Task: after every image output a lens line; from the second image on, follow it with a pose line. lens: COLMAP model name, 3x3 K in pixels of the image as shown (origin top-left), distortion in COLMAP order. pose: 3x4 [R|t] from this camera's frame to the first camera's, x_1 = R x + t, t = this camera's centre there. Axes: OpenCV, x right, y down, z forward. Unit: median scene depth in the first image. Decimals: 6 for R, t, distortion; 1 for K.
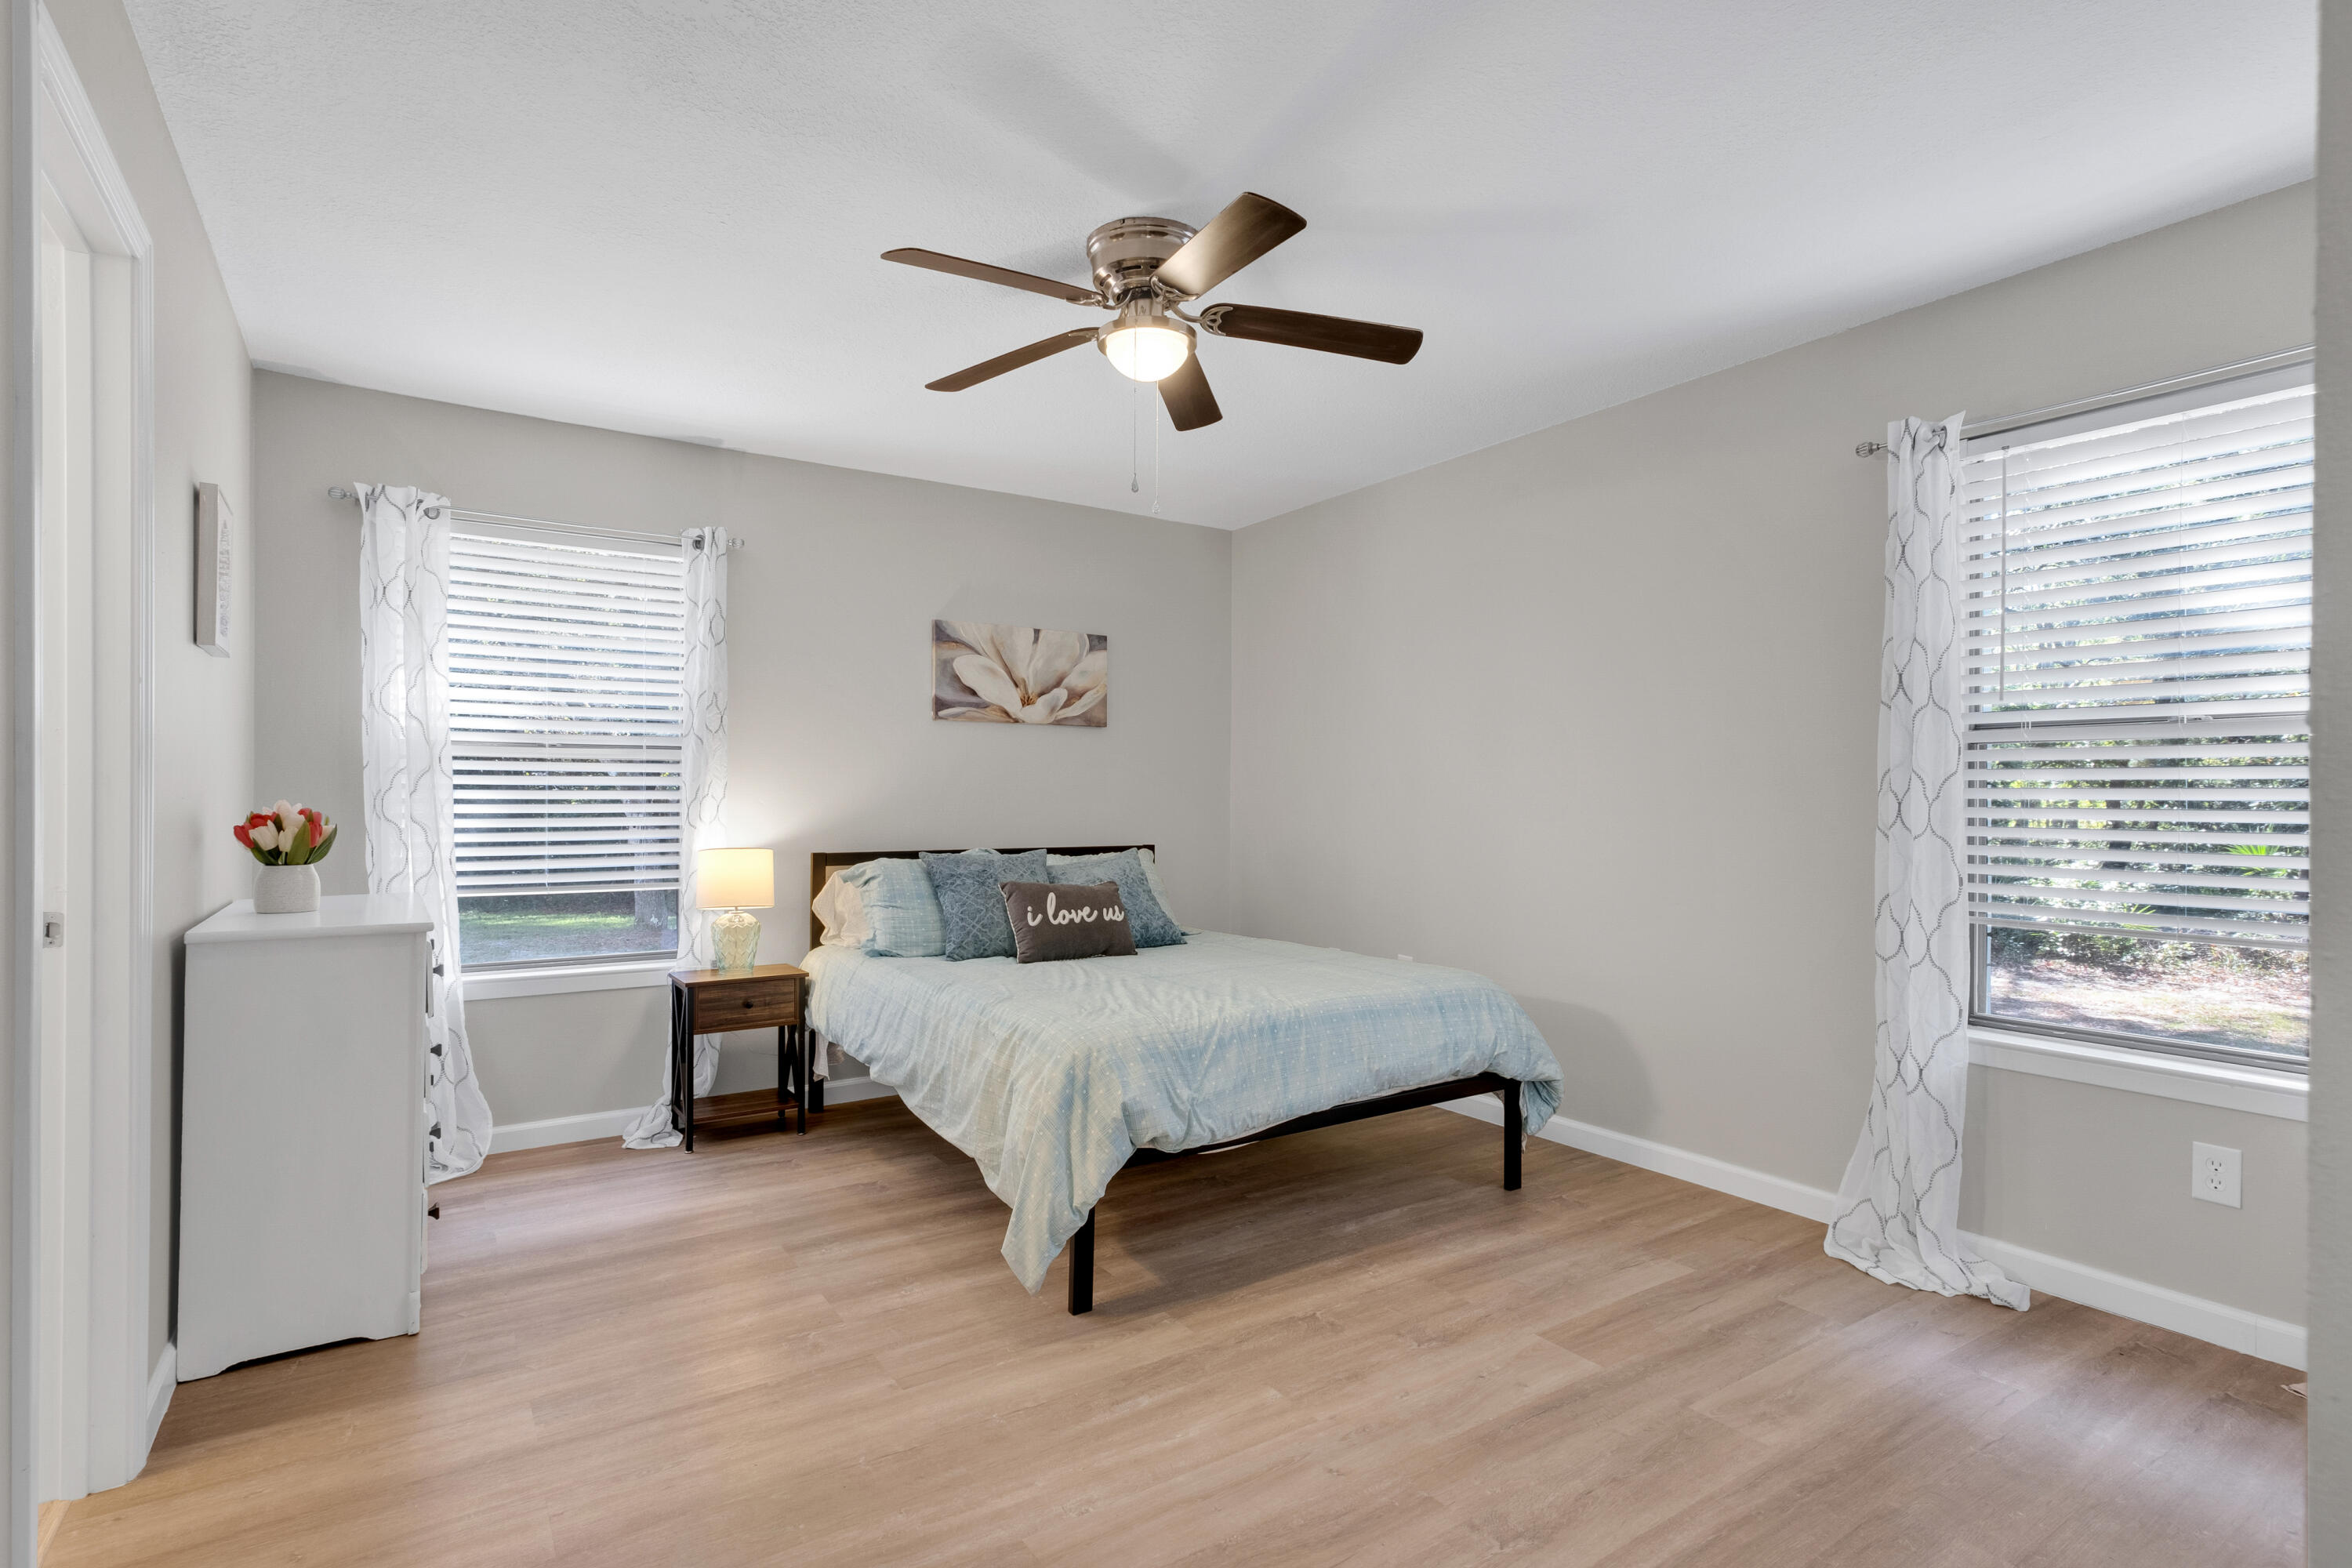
lens RADIAL K [[1121.9, 0, 1151.3], [0, 1121.9, 791.1], [0, 0, 1]] dist [-0.007139, 0.001237]
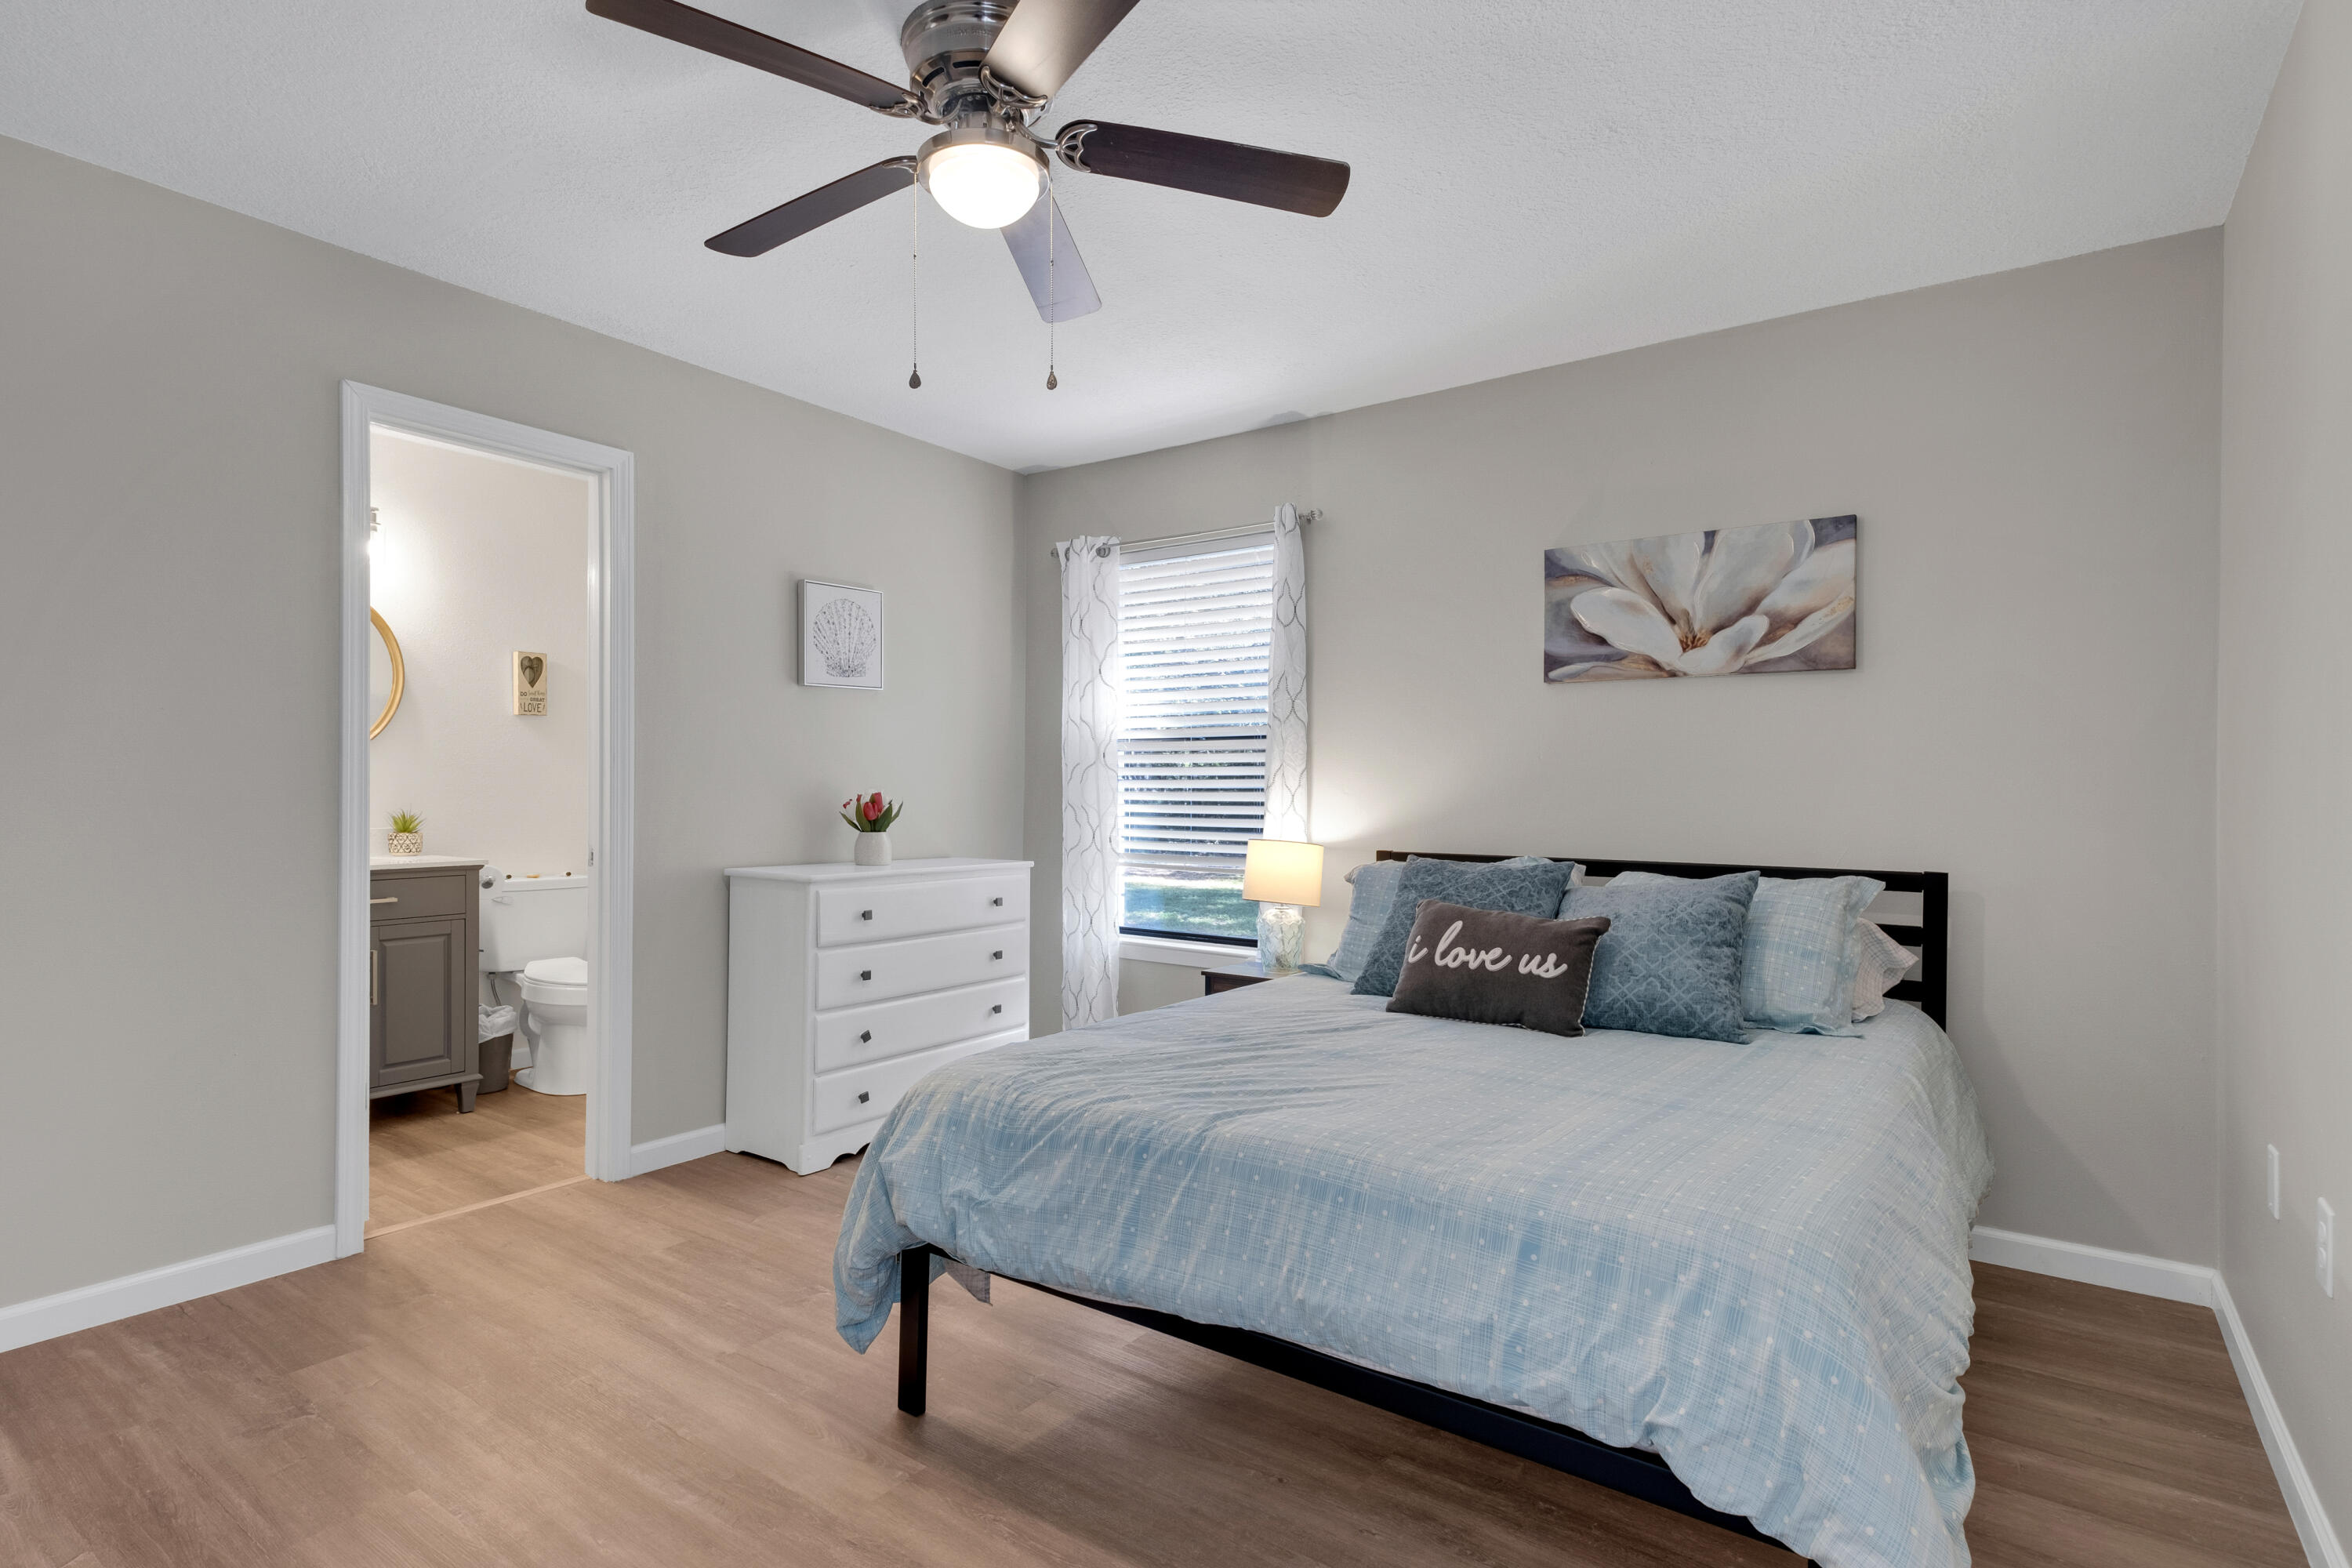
lens RADIAL K [[1159.6, 0, 1168.1], [0, 1159.6, 785.4], [0, 0, 1]] dist [-0.006097, -0.001493]
pose [[0.361913, -0.005314, -0.932197, 0.463699], [-0.000463, 0.999983, -0.005881, 0.009747], [0.932212, 0.002560, 0.361905, 0.512242]]
